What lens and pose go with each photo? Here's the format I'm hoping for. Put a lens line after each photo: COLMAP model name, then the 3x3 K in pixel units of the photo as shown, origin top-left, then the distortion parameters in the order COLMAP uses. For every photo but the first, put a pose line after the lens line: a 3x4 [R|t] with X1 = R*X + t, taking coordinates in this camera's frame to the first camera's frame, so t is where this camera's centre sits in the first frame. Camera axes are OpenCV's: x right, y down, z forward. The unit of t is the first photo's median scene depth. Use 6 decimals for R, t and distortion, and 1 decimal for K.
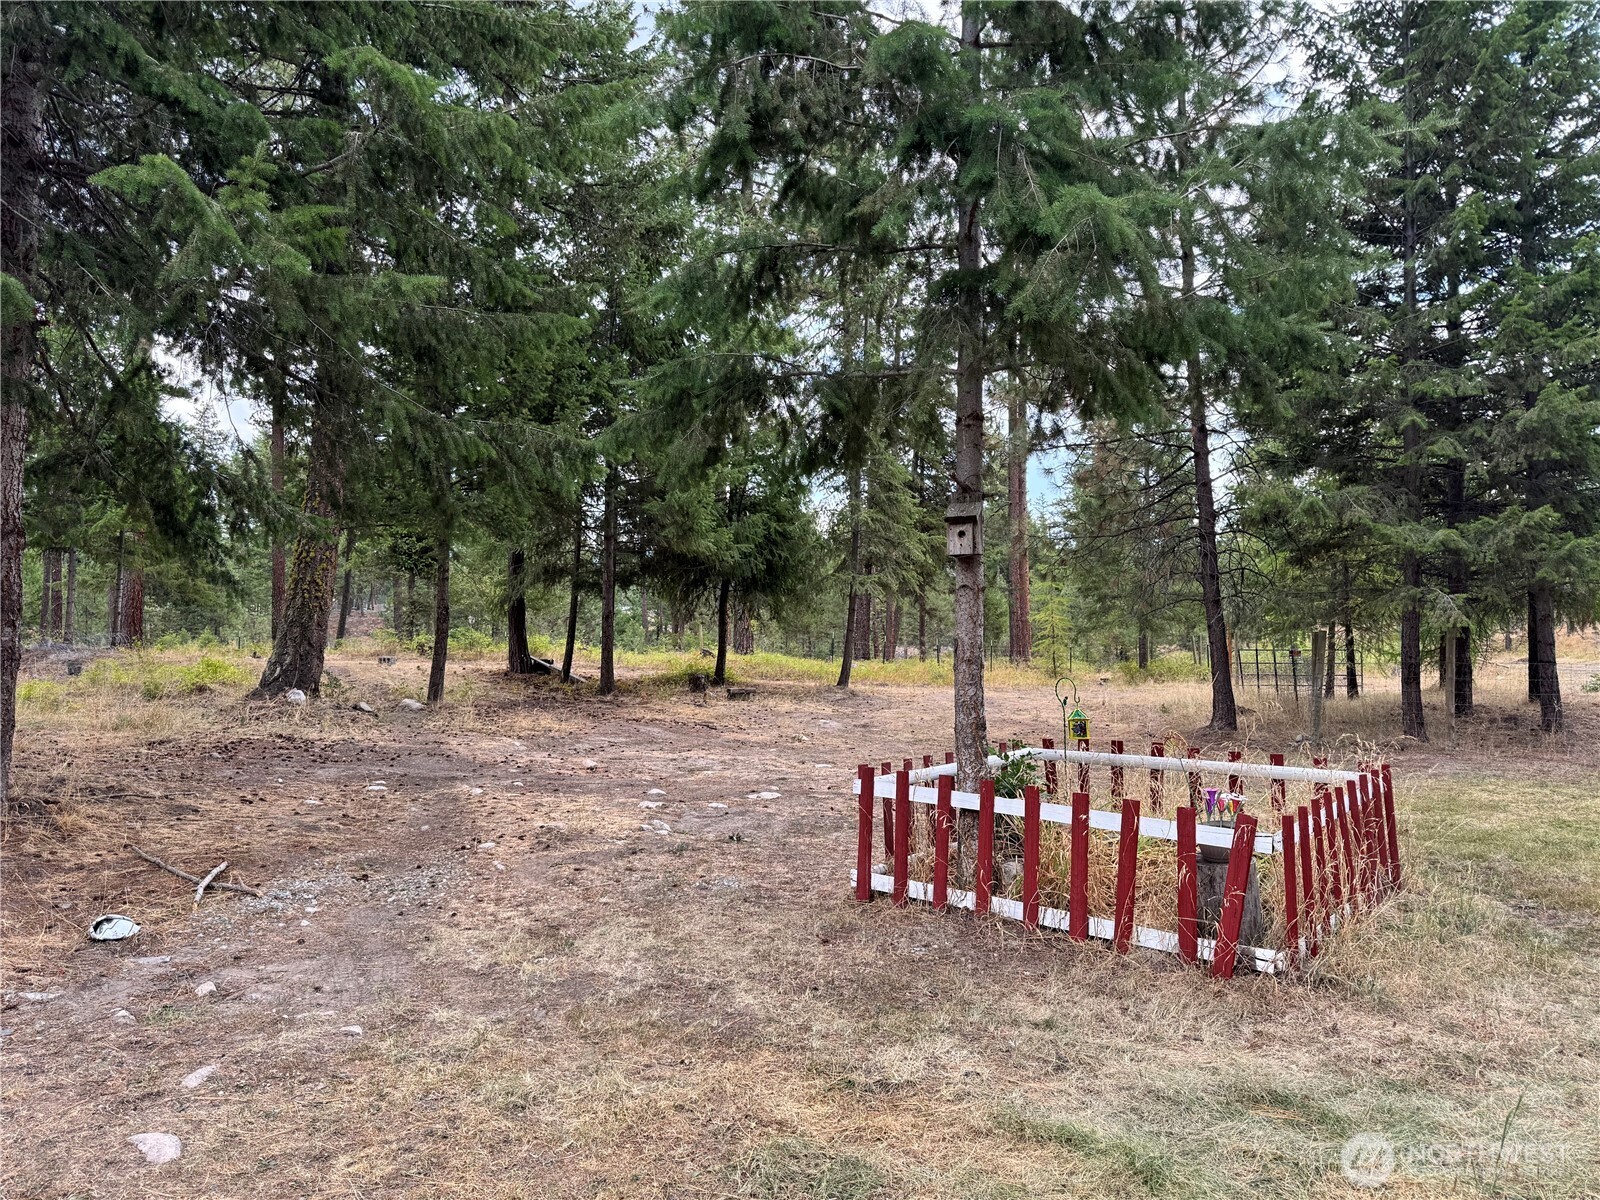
lens RADIAL K [[1103.0, 0, 810.1], [0, 1103.0, 594.5], [0, 0, 1]] dist [0.096832, -0.124839]
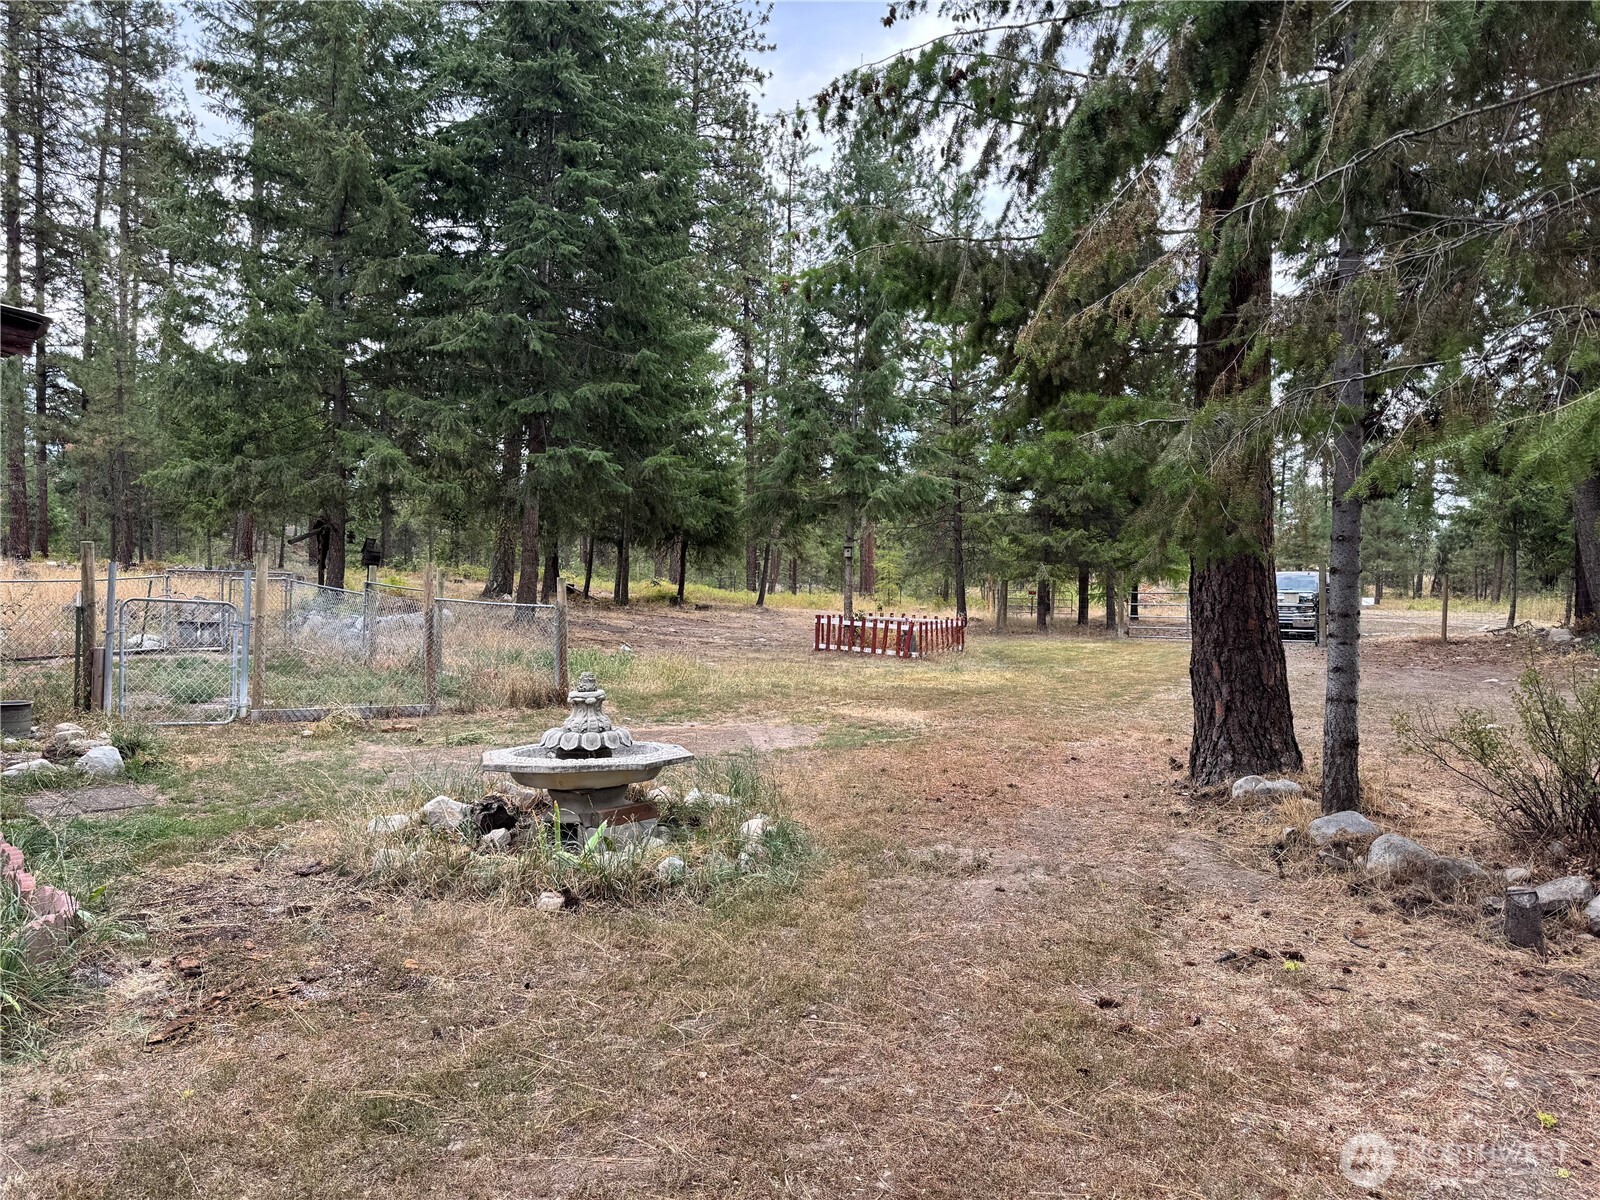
lens RADIAL K [[1103.0, 0, 810.1], [0, 1103.0, 594.5], [0, 0, 1]] dist [0.096832, -0.124839]
pose [[0.991792, 0.019036, 0.126436, -0.209165], [-0.026201, 0.998129, 0.055244, -0.051785], [-0.125148, -0.058104, 0.990435, -1.231512]]
